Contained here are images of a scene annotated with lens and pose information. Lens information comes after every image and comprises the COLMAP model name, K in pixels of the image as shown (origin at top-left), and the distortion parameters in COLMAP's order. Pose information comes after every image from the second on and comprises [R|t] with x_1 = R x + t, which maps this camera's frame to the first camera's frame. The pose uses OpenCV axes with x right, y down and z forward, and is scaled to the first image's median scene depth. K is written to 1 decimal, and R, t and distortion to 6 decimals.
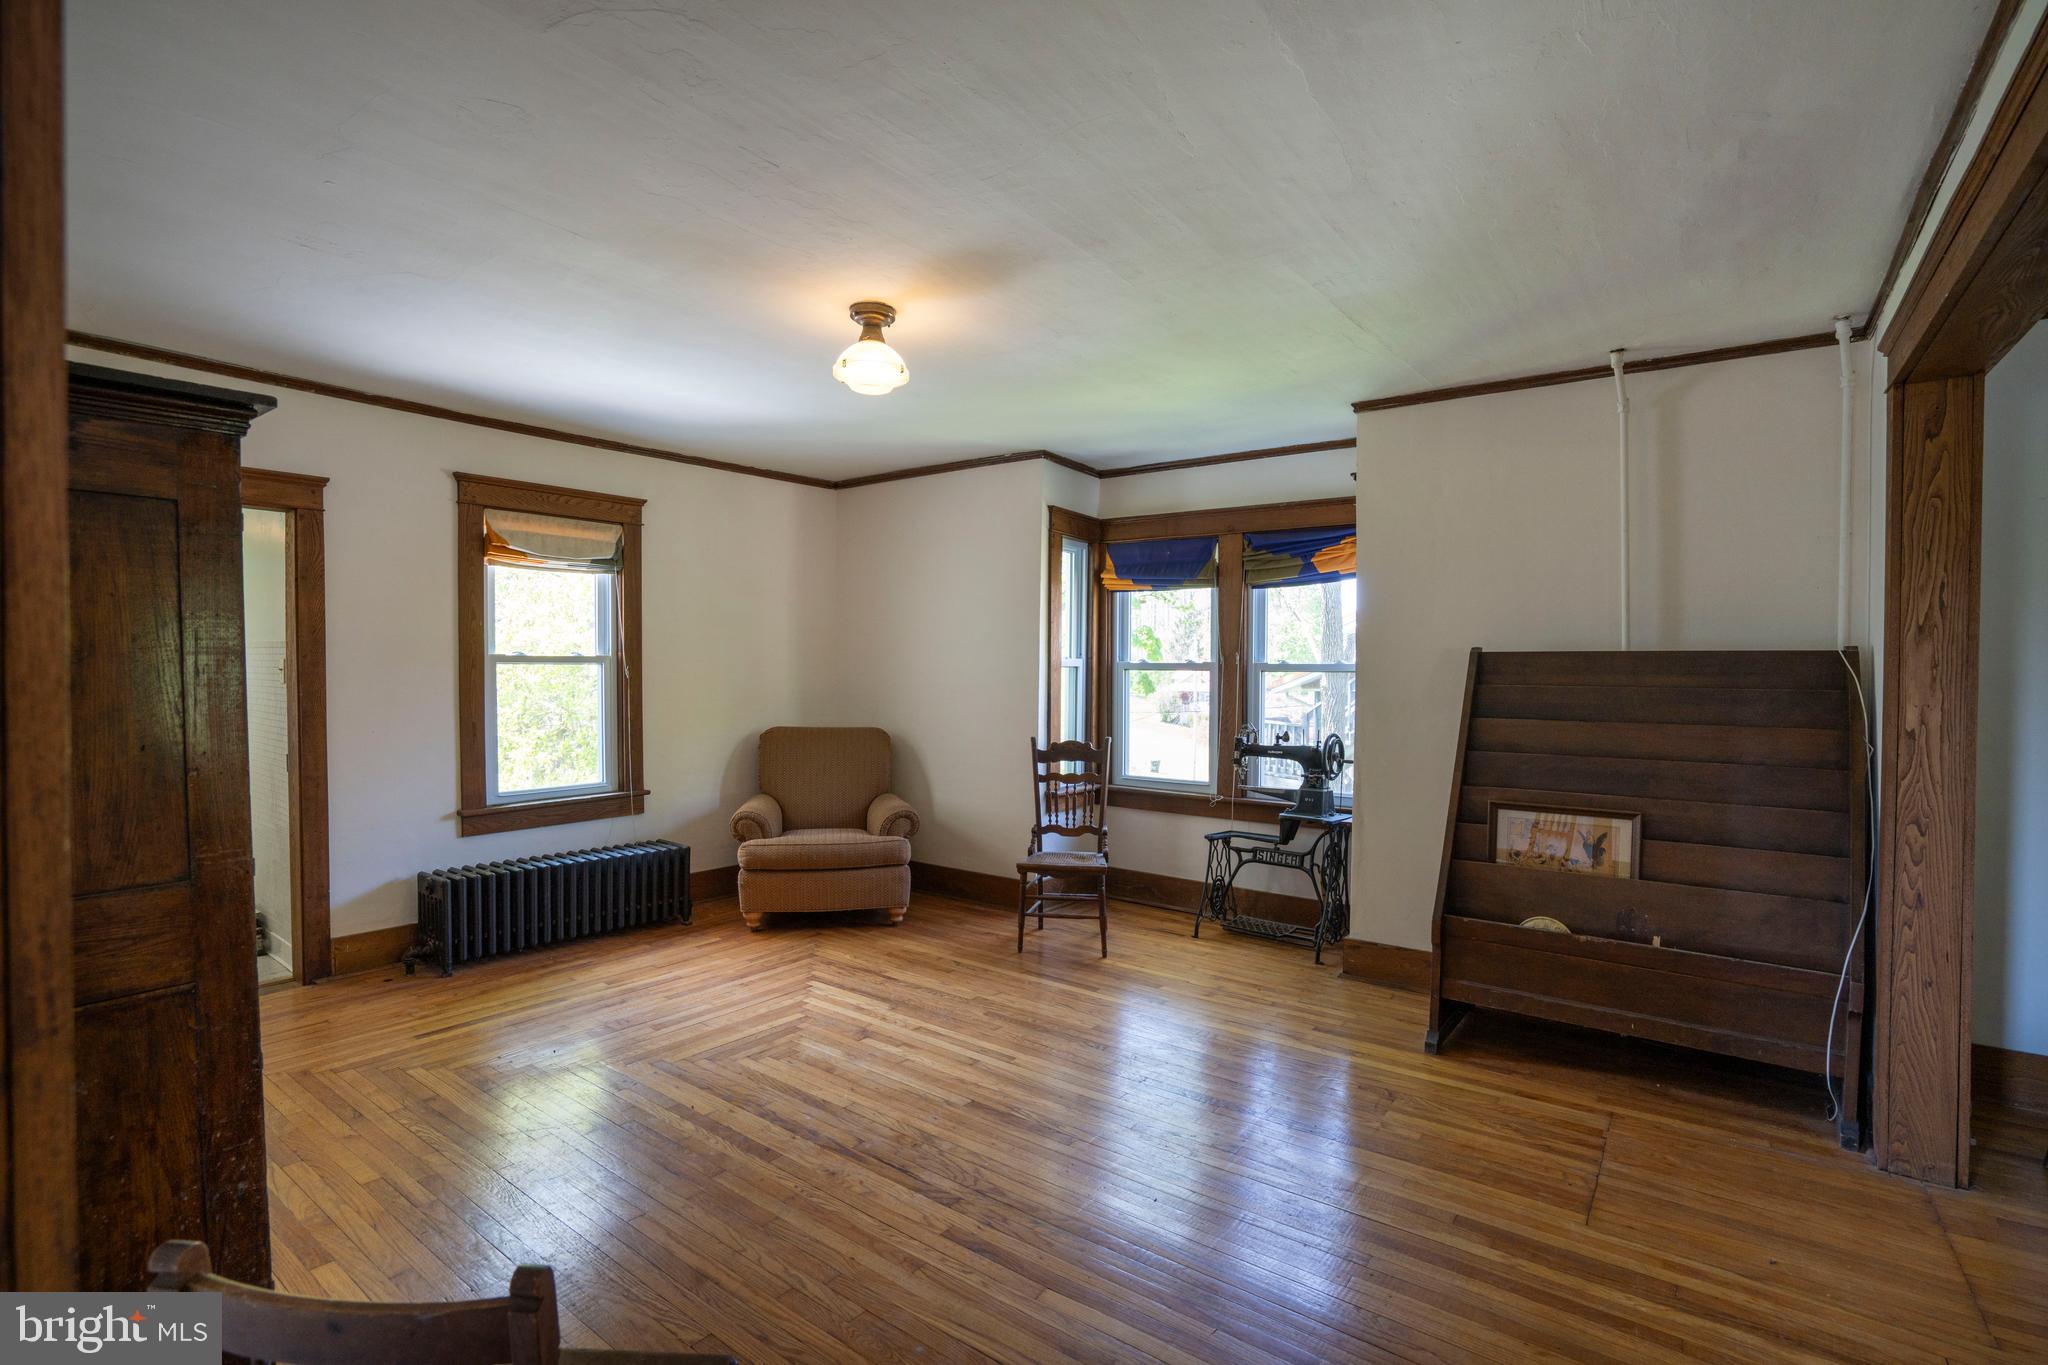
lens RADIAL K [[940.6, 0, 1024.0], [0, 940.6, 682.5], [0, 0, 1]] dist [-0.081967, 0.000337]
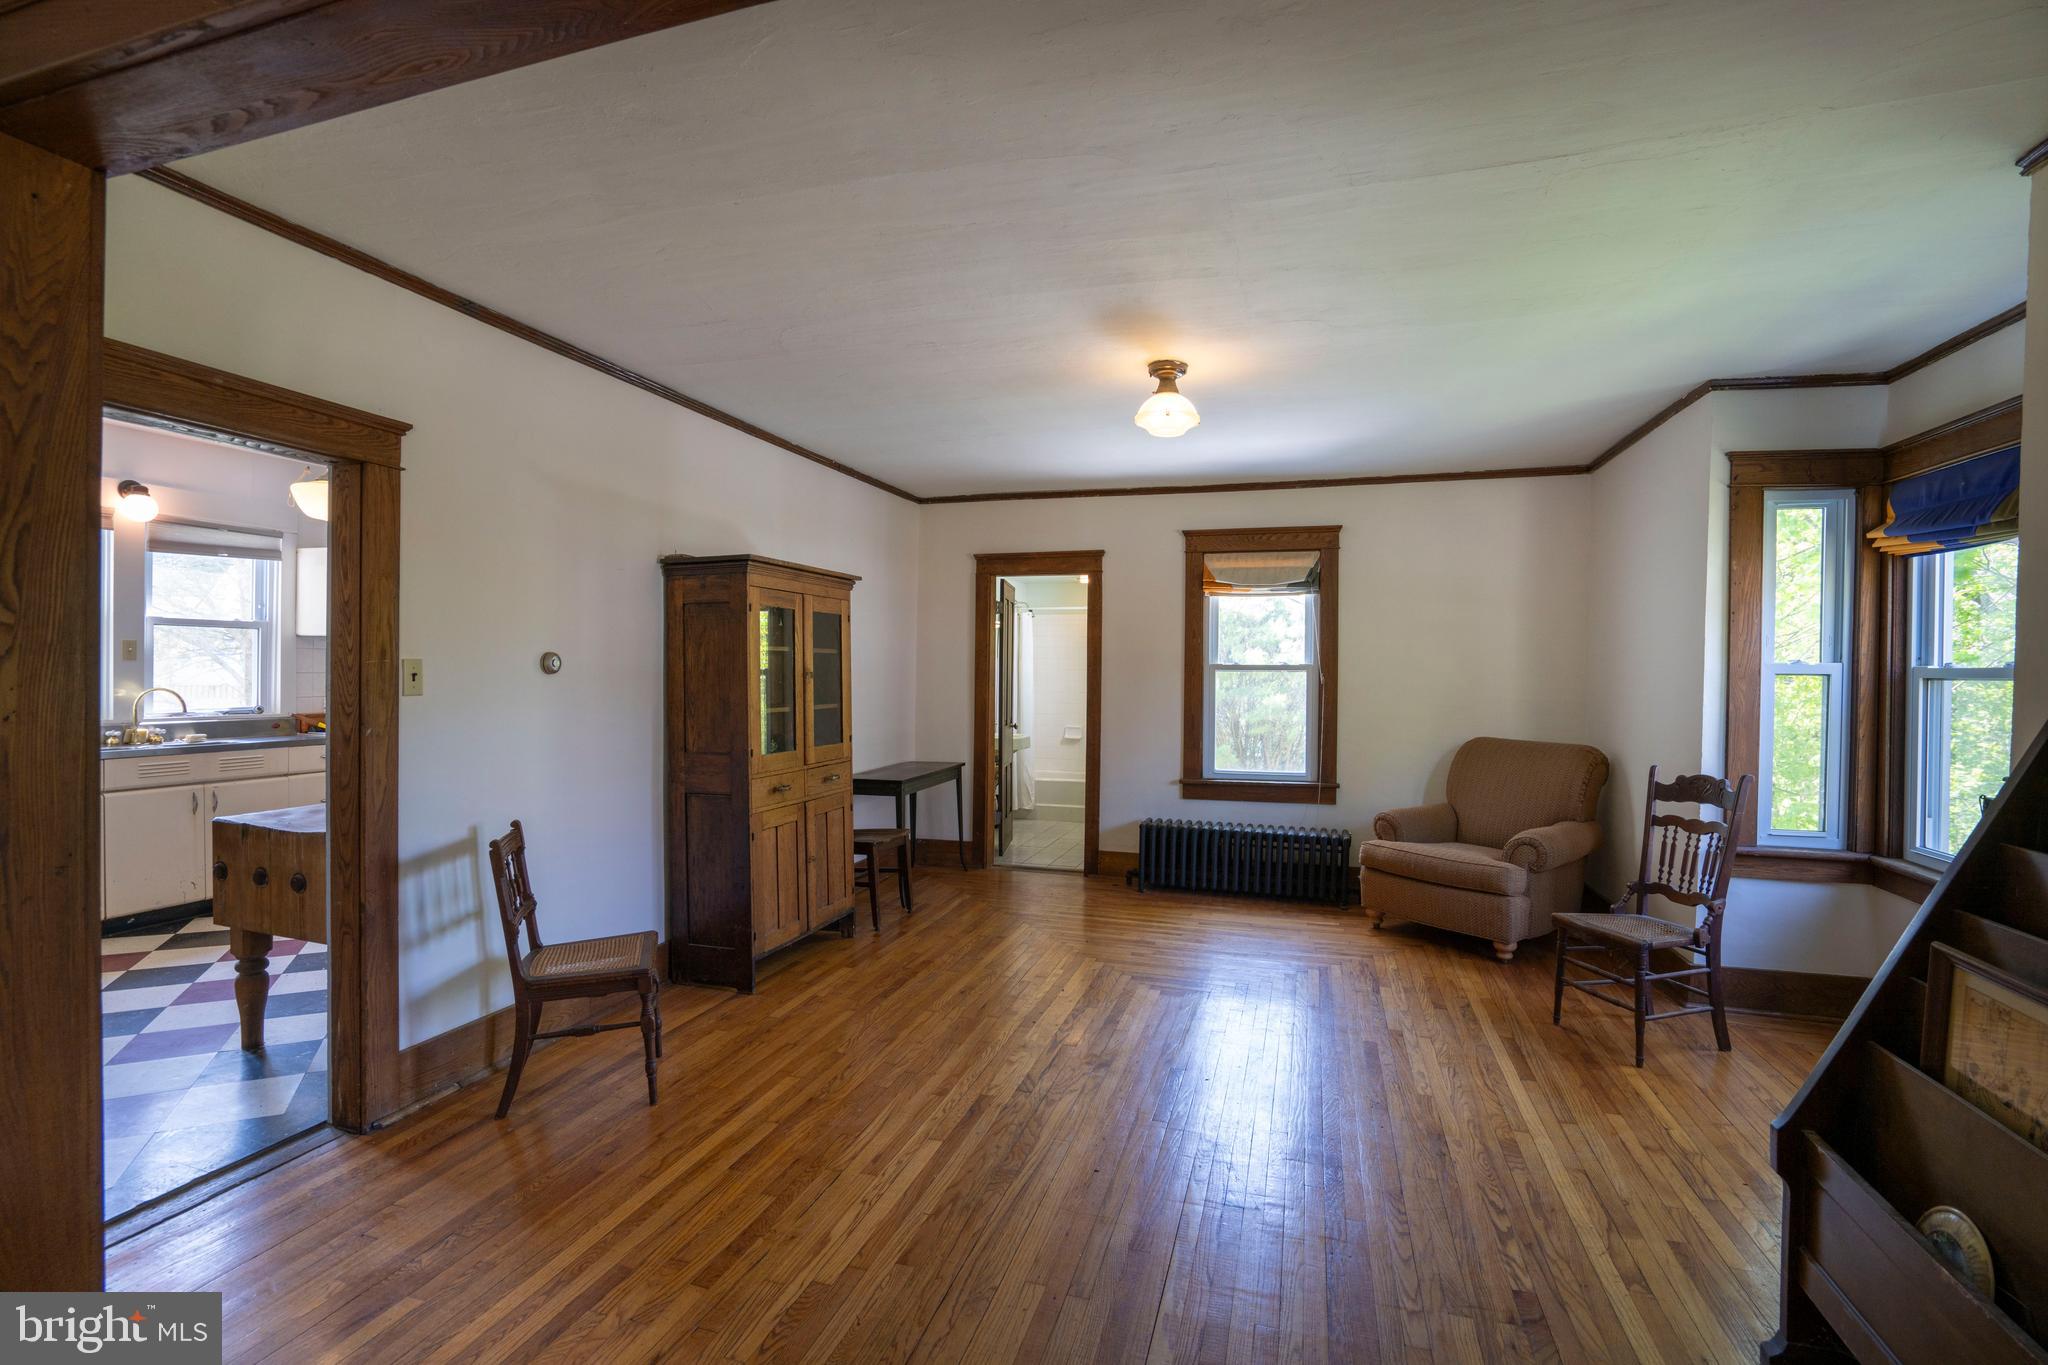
lens RADIAL K [[940.6, 0, 1024.0], [0, 940.6, 682.5], [0, 0, 1]] dist [-0.031823, 0.001097]
pose [[0.341896, 0.007847, -0.939705, 0.600659], [-0.021005, 0.999779, 0.000706, 0.000656], [0.939503, 0.019497, 0.341985, 0.288689]]
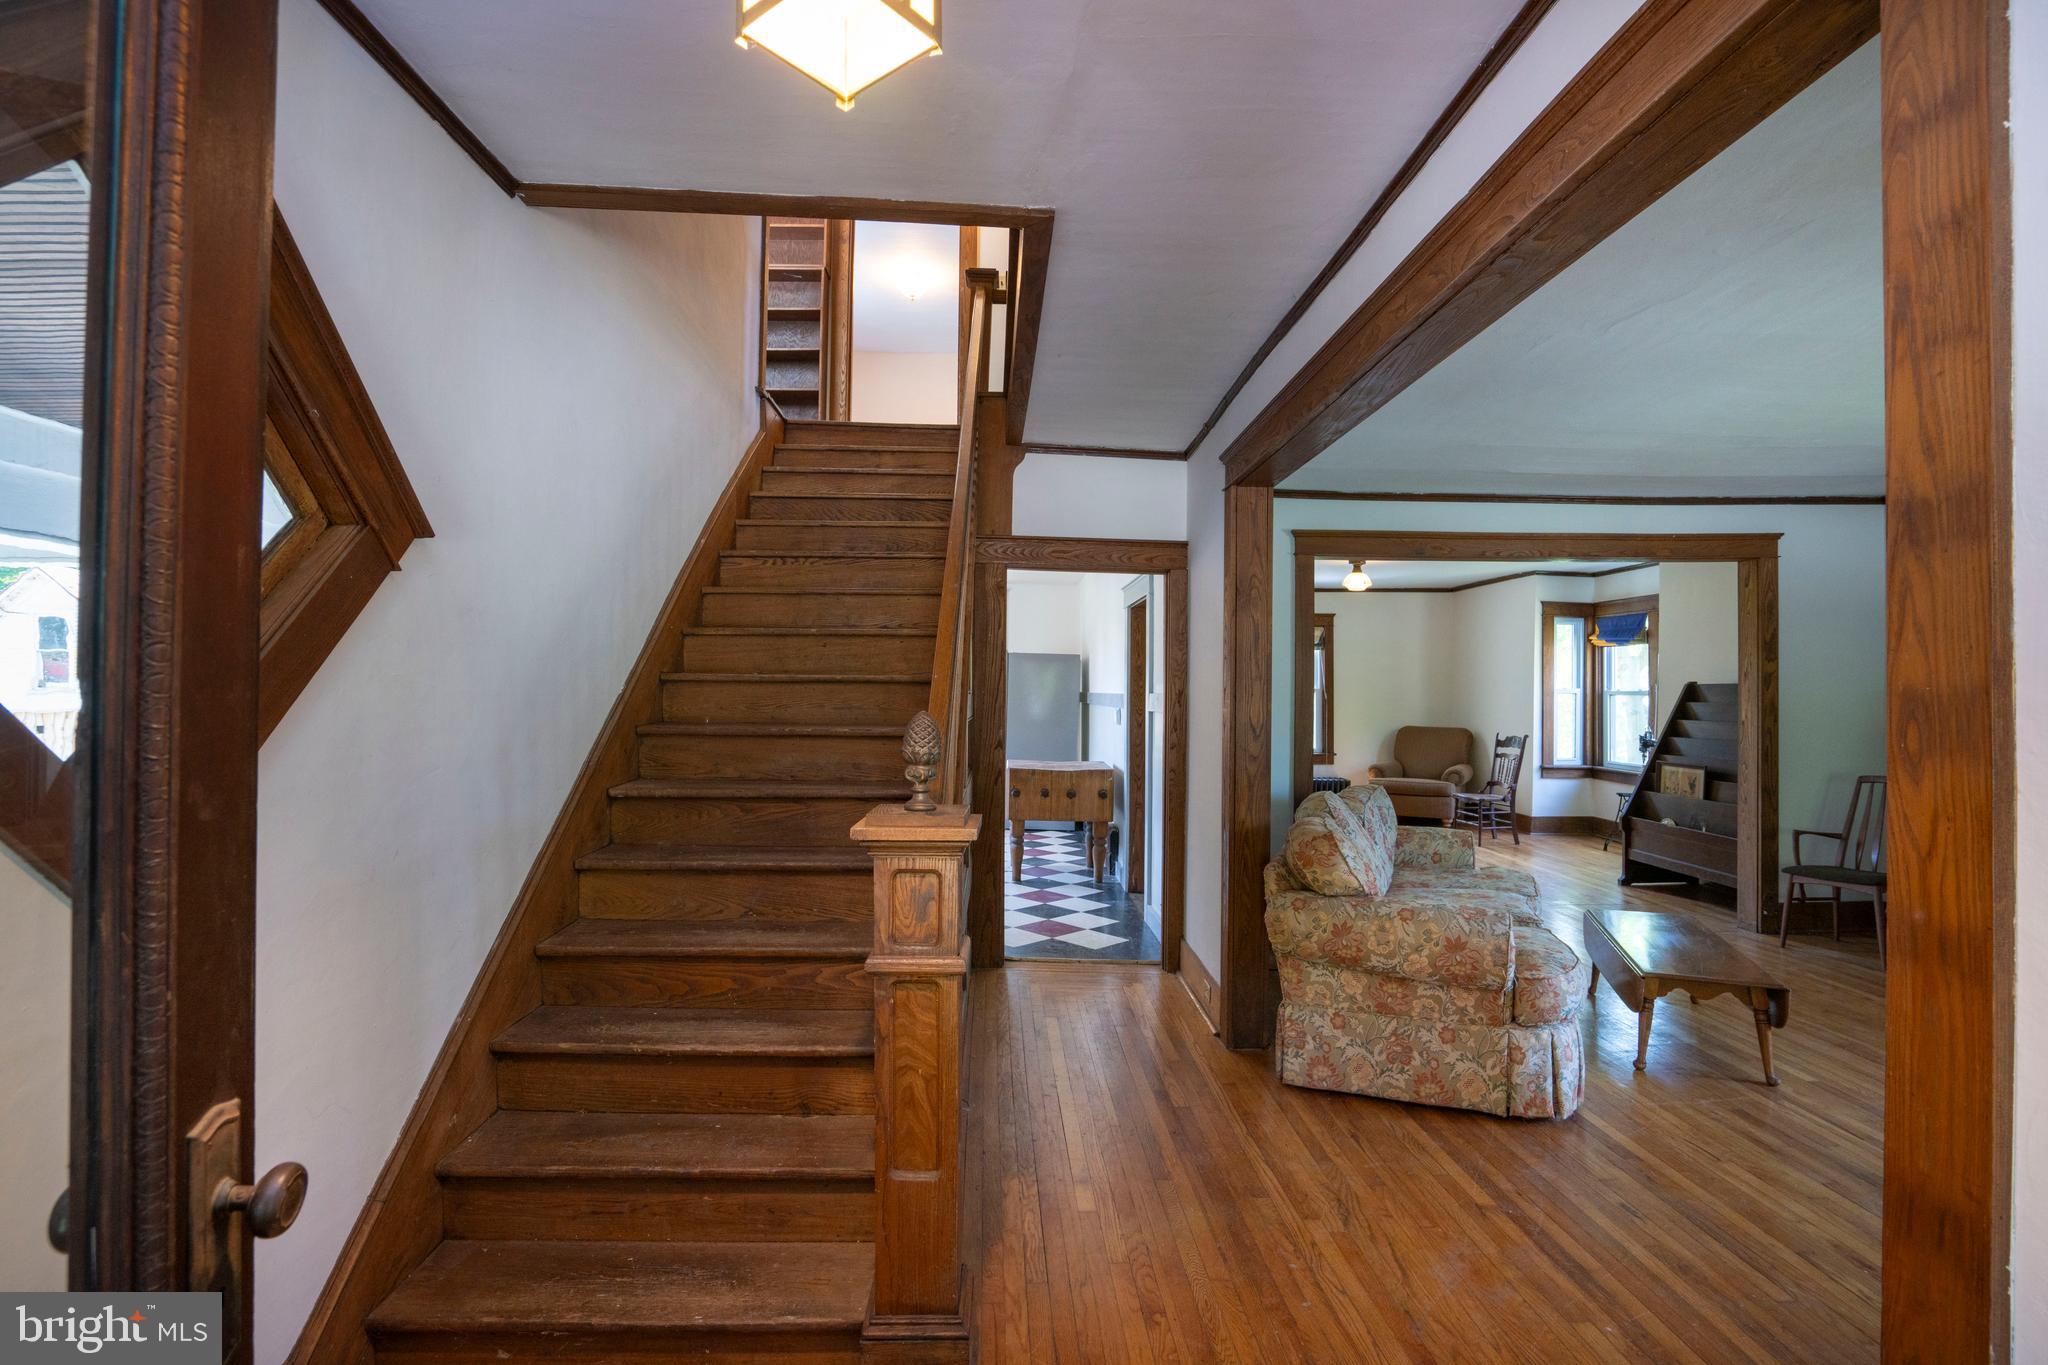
lens RADIAL K [[940.6, 0, 1024.0], [0, 940.6, 682.5], [0, 0, 1]] dist [-0.031823, 0.001097]
pose [[0.623511, -0.008121, -0.781773, 0.916006], [-0.021817, 0.999376, -0.027782, 0.038061], [0.781510, 0.034379, 0.622944, -0.972871]]
